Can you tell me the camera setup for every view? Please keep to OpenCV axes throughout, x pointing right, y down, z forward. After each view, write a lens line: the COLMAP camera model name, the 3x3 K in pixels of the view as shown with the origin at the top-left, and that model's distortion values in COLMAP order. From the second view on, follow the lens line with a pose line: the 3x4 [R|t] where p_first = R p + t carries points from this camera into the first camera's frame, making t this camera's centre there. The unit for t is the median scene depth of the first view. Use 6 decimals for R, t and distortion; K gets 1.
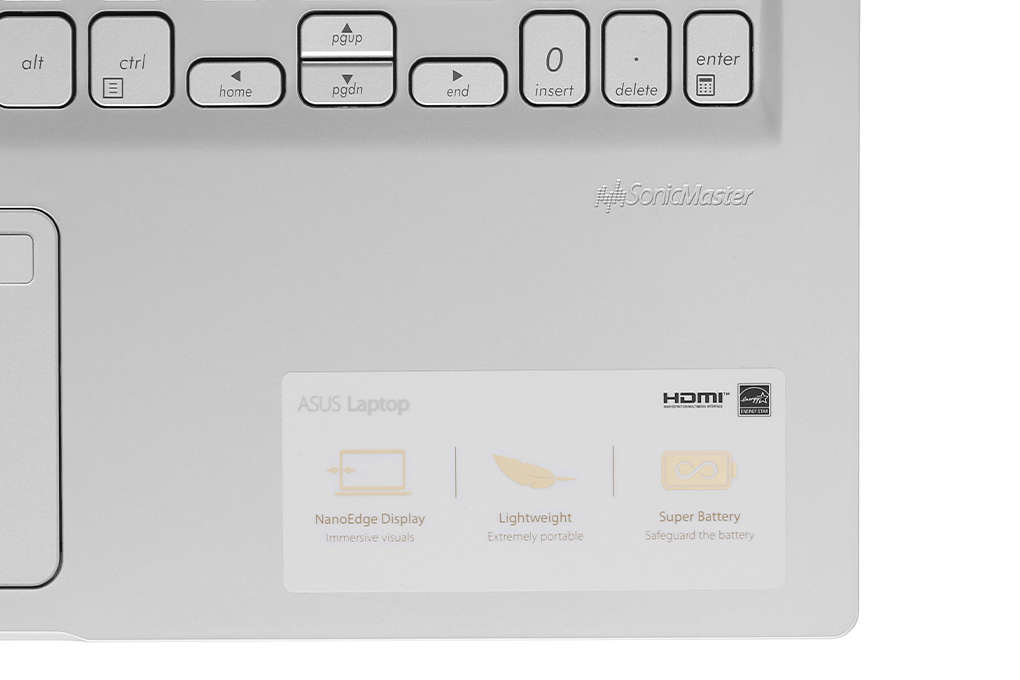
lens RADIAL K [[2943.9, 0, 514.0], [0, 2943.9, 344.1], [0, 0, 1]] dist [-0.045717, 0.000000]
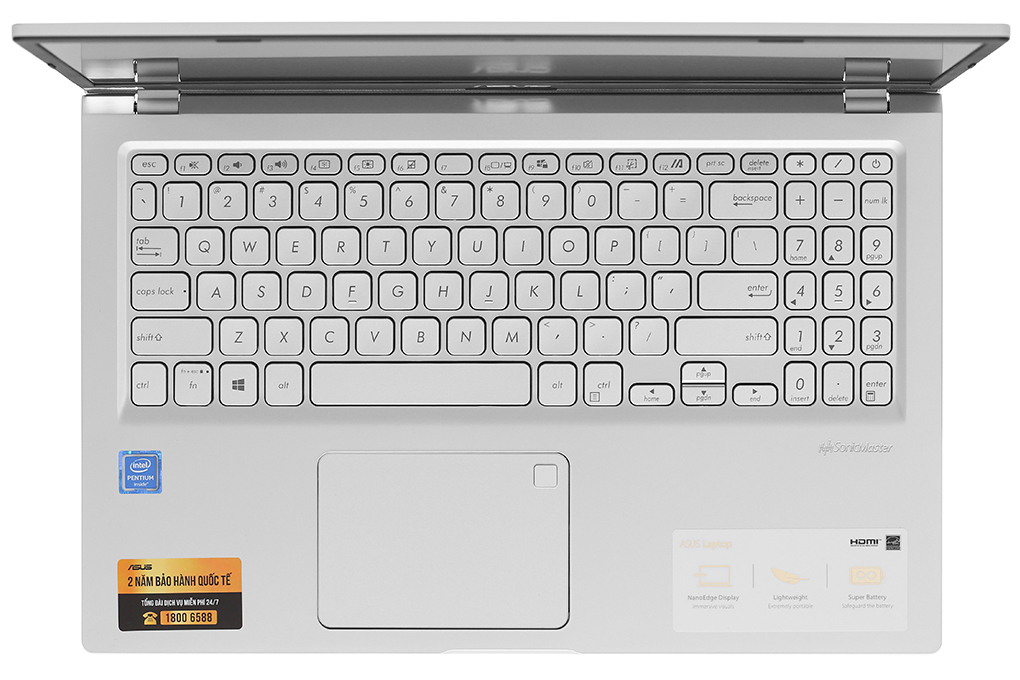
lens RADIAL K [[2943.9, 0, 506.8], [0, 2943.9, 343.2], [0, 0, 1]] dist [-0.045717, 0.000000]
pose [[0.999631, 0.002327, -0.027077, -0.141849], [-0.002768, 0.999864, -0.016284, -0.090669], [0.027035, 0.016353, 0.999501, -1.151075]]
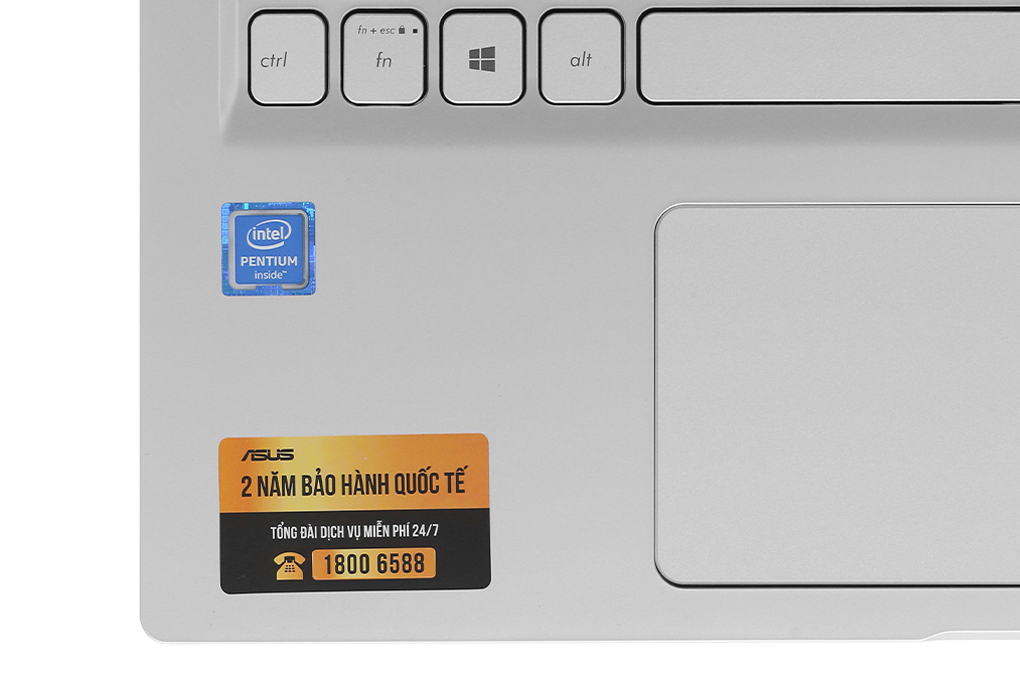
lens RADIAL K [[2955.1, 0, 510.2], [0, 2955.1, 330.5], [0, 0, 1]] dist [0.000291, 0.000000]
pose [[0.999986, 0.001910, -0.004854, -0.382398], [-0.001932, 0.999988, -0.004558, 0.001542], [0.004845, 0.004568, 0.999978, 0.001345]]
